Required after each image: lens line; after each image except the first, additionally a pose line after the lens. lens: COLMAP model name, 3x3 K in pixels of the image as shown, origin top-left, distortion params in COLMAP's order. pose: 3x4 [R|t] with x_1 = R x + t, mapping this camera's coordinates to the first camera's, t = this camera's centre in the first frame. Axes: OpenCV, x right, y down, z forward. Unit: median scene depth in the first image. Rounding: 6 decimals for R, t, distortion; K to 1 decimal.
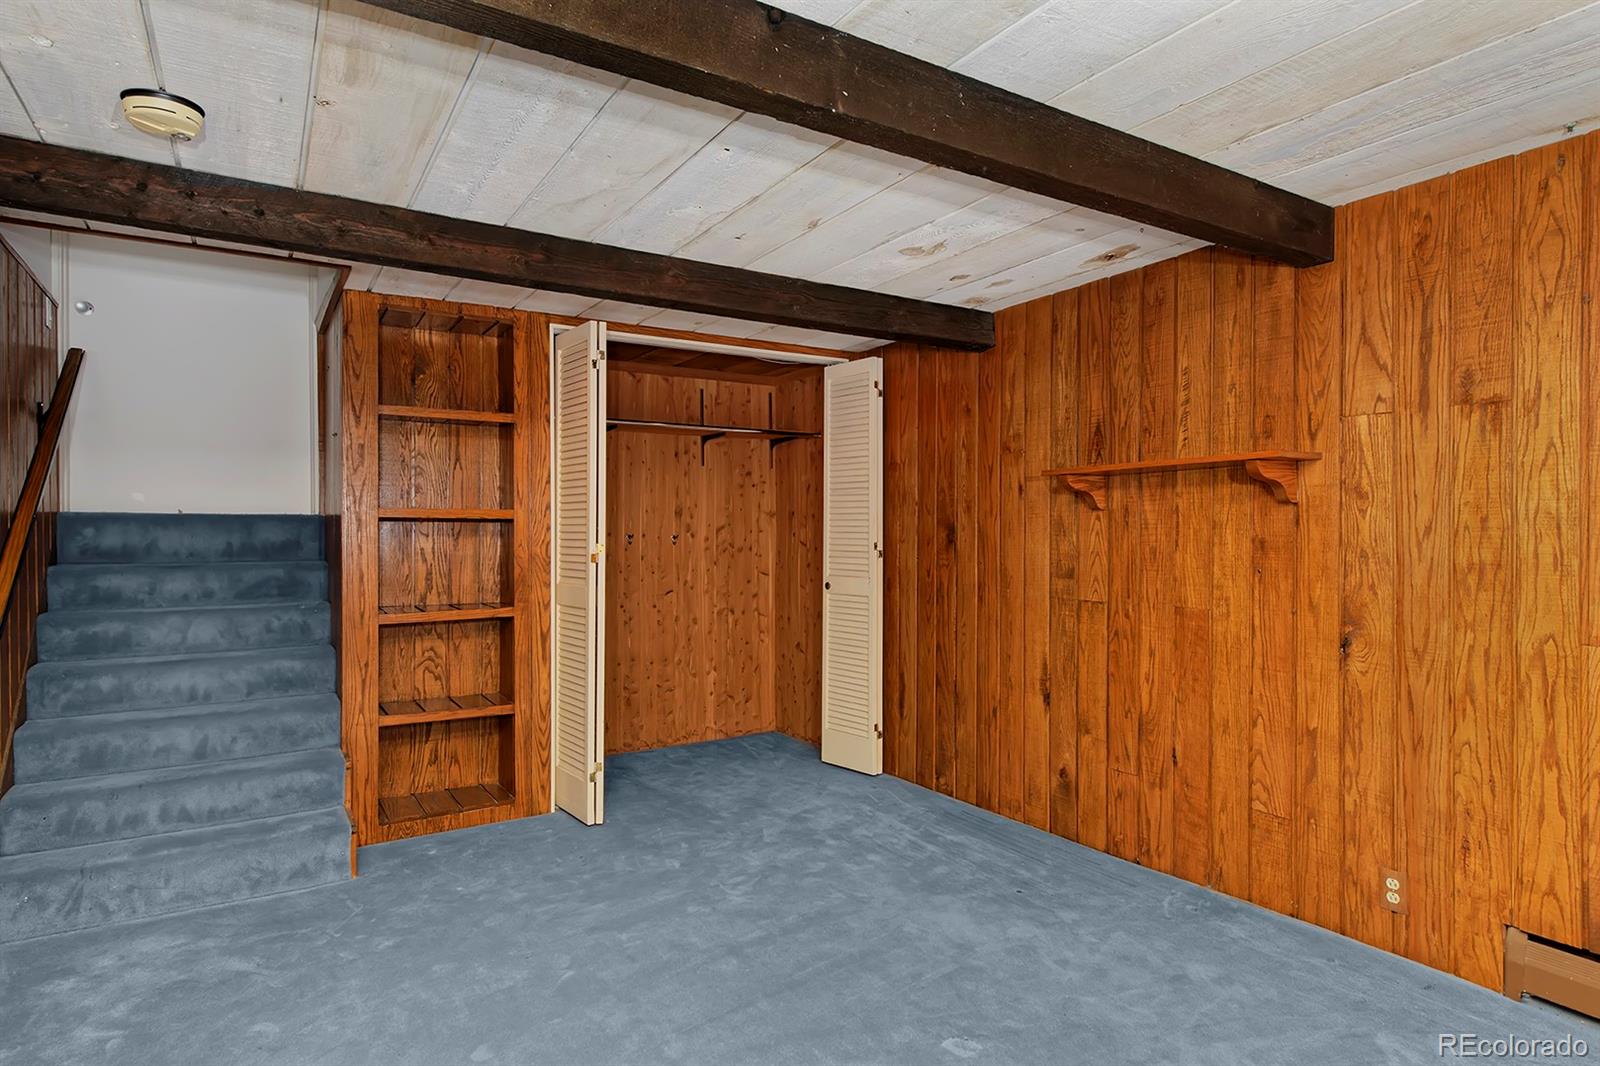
lens RADIAL K [[899.6, 0, 800.0], [0, 899.6, 533.0], [0, 0, 1]] dist [-0.004152, -0.001468]
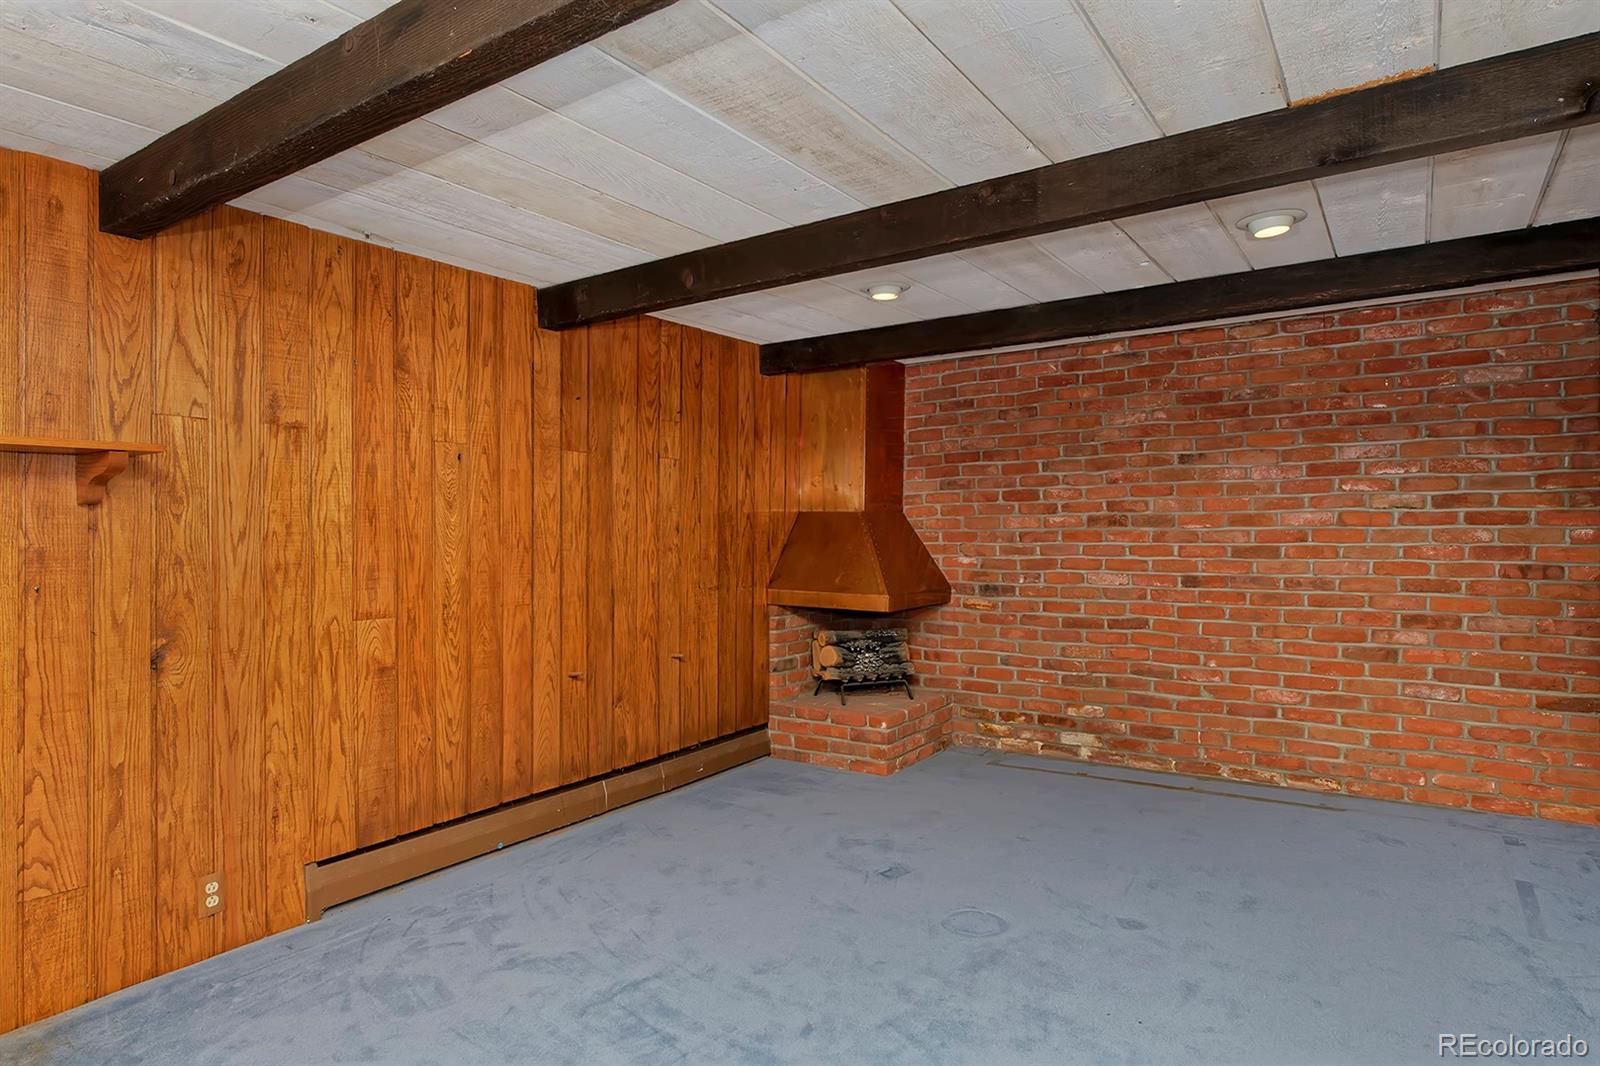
lens RADIAL K [[899.6, 0, 800.0], [0, 899.6, 533.0], [0, 0, 1]] dist [-0.004152, -0.001468]
pose [[-0.412271, 0.007135, 0.911033, -0.547208], [0.016780, 0.999859, -0.000238, 0.005231], [-0.910907, 0.015189, -0.412333, 0.835252]]
